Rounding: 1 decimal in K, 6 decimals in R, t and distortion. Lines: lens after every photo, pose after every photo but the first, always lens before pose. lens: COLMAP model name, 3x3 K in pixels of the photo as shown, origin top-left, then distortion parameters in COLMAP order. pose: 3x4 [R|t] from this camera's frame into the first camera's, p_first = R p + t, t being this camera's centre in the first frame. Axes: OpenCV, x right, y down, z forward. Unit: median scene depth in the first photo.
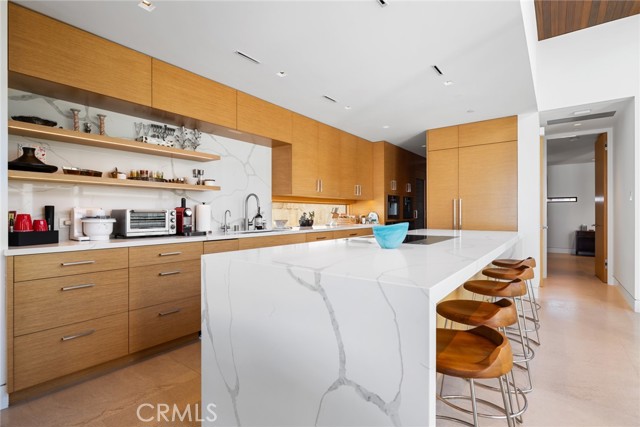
lens RADIAL K [[303.3, 0, 320.0], [0, 303.3, 213.5], [0, 0, 1]] dist [-0.001886, -0.005130]
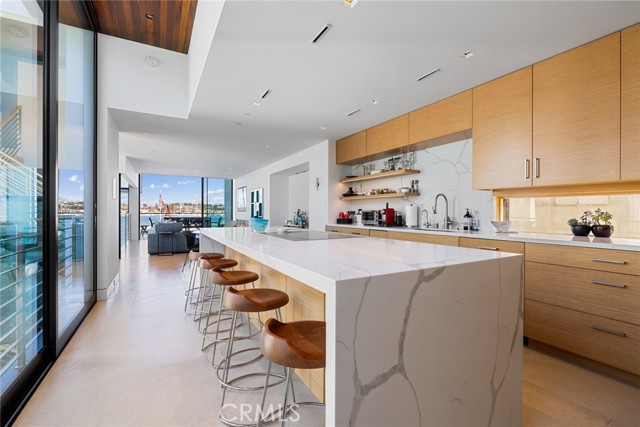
lens RADIAL K [[294.4, 0, 317.8], [0, 294.4, 213.6], [0, 0, 1]] dist [-0.001123, -0.000360]
pose [[-0.389539, 0.001616, -0.921009, 0.959570], [-0.003340, 0.999989, 0.003167, 0.001208], [0.921004, 0.004310, -0.389529, 1.100403]]
